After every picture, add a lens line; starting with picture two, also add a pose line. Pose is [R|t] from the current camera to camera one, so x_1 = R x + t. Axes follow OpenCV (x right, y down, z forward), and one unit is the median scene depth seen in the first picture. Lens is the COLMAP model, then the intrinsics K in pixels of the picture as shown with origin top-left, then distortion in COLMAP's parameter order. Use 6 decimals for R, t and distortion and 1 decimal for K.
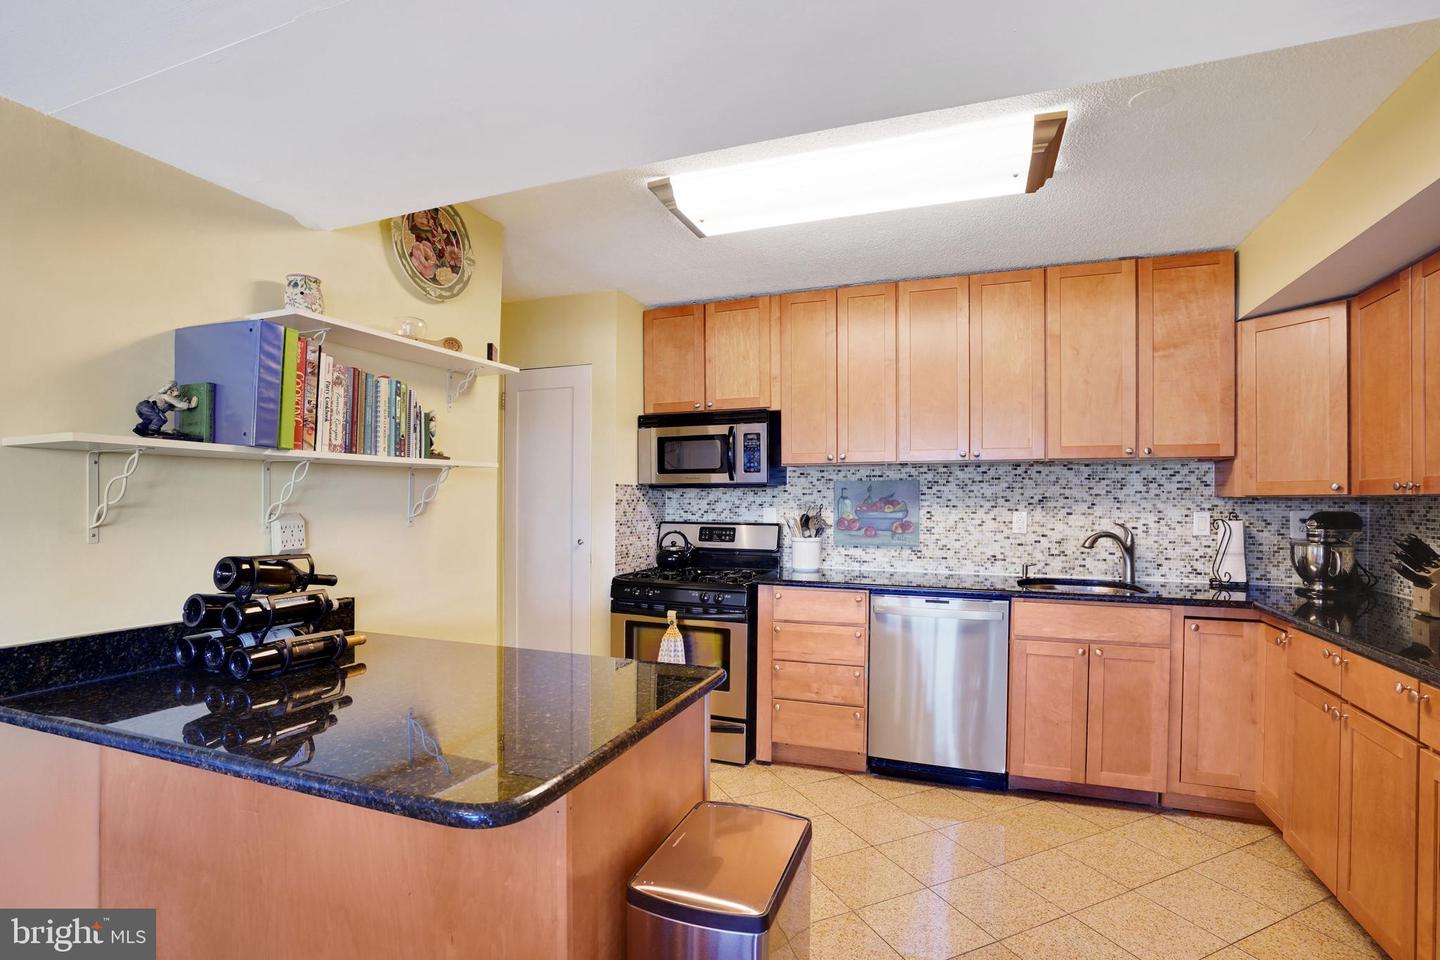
lens RADIAL K [[677.3, 0, 737.0], [0, 677.3, 500.9], [0, 0, 1]] dist [-0.037961, 0.011878]
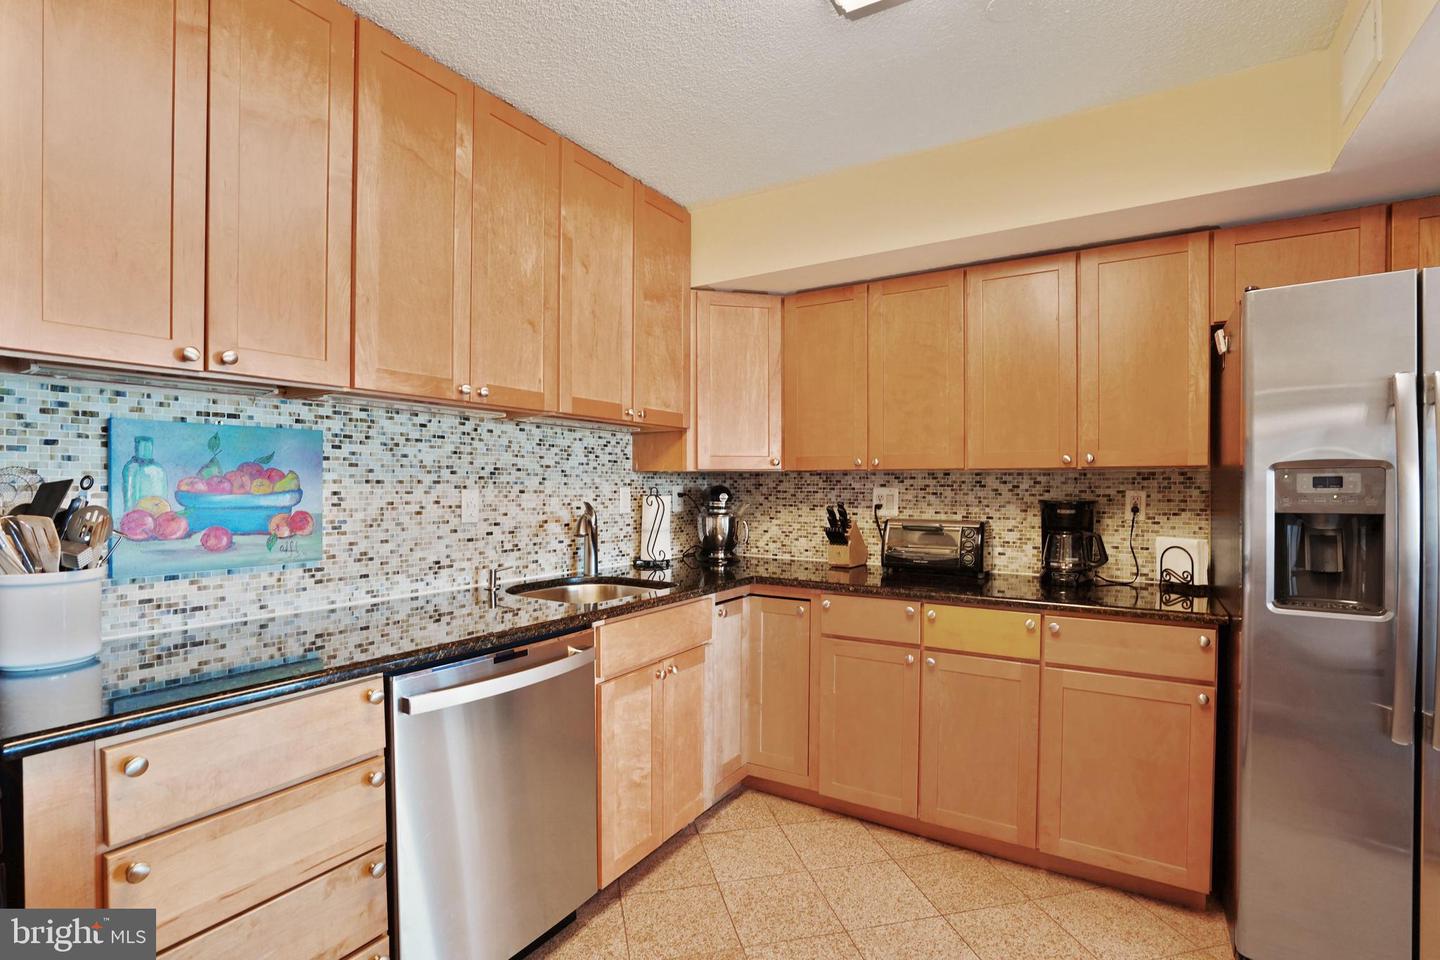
lens RADIAL K [[677.3, 0, 713.2], [0, 677.3, 489.7], [0, 0, 1]] dist [-0.037961, 0.011878]
pose [[0.234999, -0.008972, 0.971954, -0.155728], [0.004133, 0.999958, 0.008231, 0.011333], [-0.971987, 0.002083, 0.235026, 0.599208]]
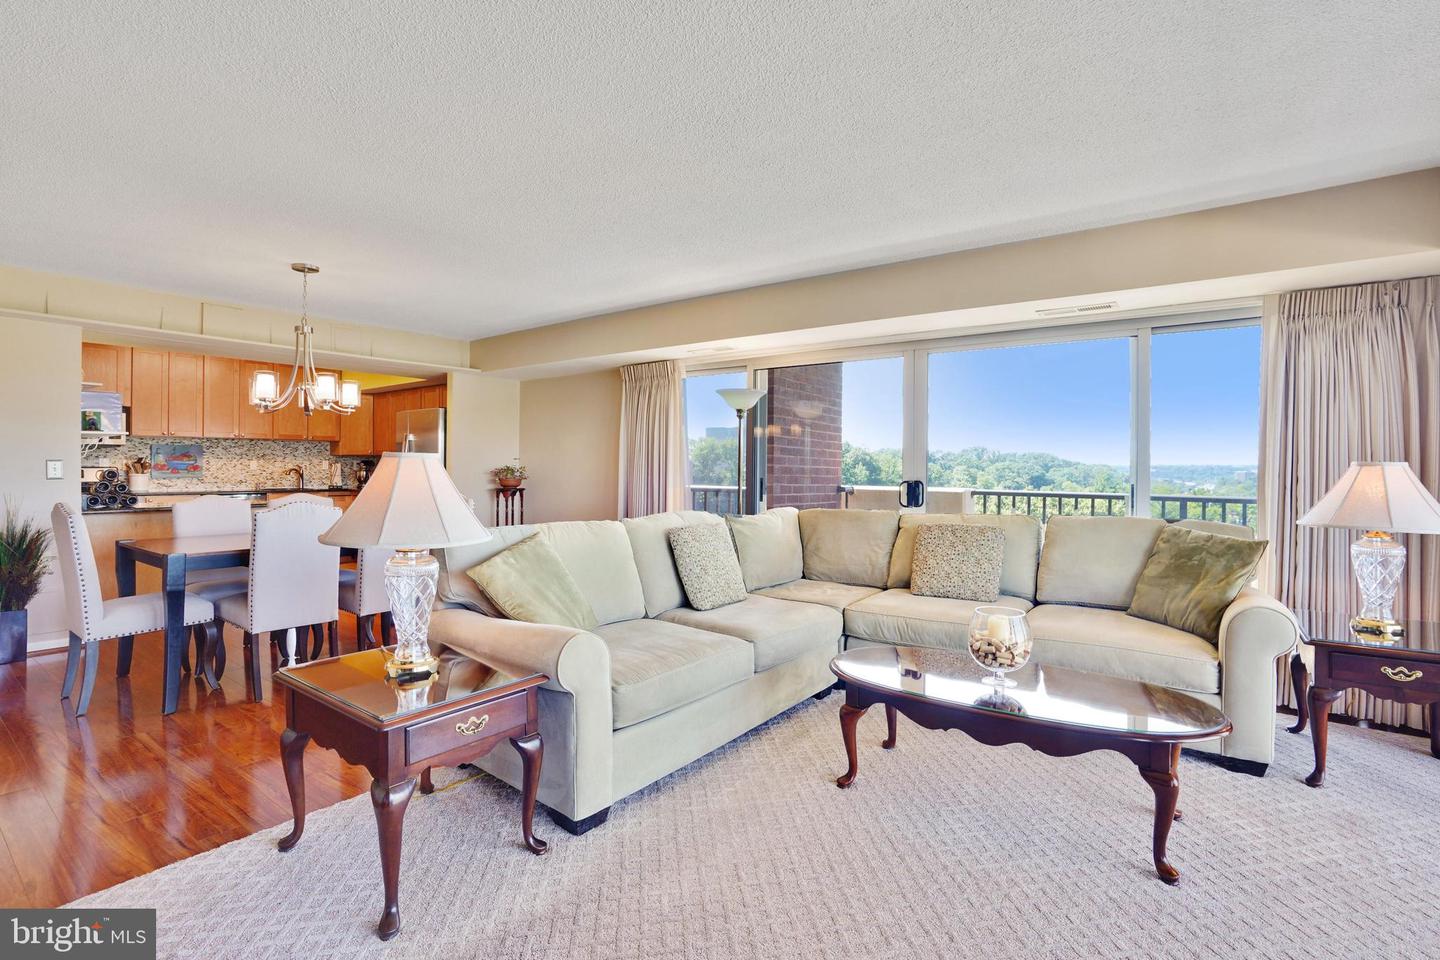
lens RADIAL K [[677.3, 0, 730.7], [0, 677.3, 466.6], [0, 0, 1]] dist [-0.037961, 0.011878]
pose [[0.284998, -0.002325, 0.958525, -1.245082], [-0.002727, 0.999991, 0.003236, 0.023871], [-0.958524, -0.003537, 0.284989, -1.158591]]
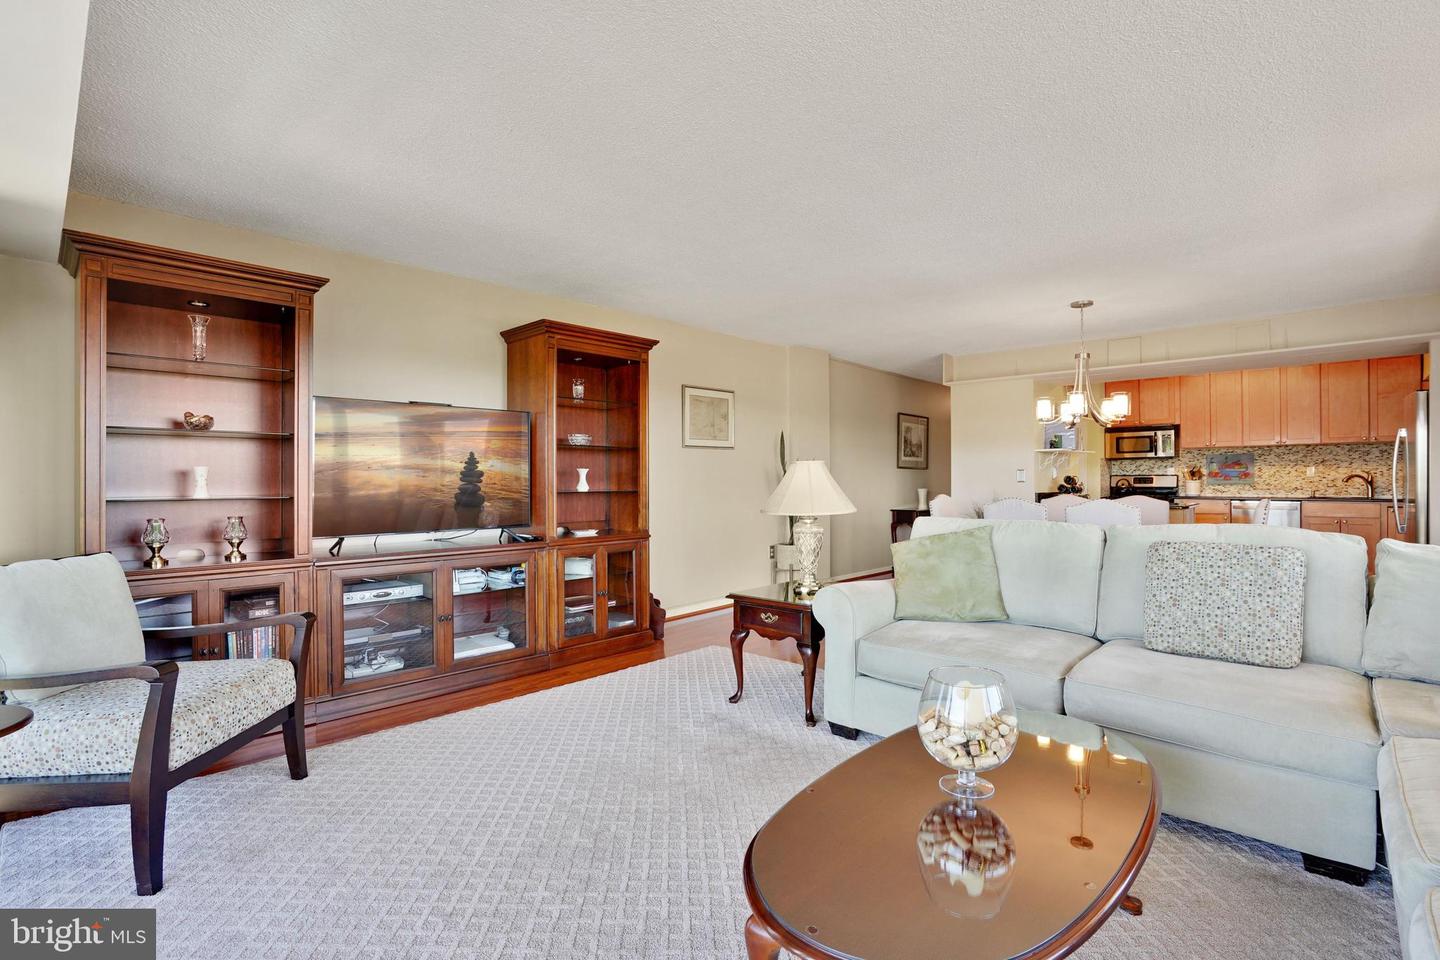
lens RADIAL K [[677.3, 0, 711.2], [0, 677.3, 476.4], [0, 0, 1]] dist [-0.037961, 0.011878]
pose [[0.921529, -0.010868, -0.388157, -0.524104], [0.008013, 0.999928, -0.008972, 0.049021], [0.388226, 0.005158, 0.921550, -1.686926]]
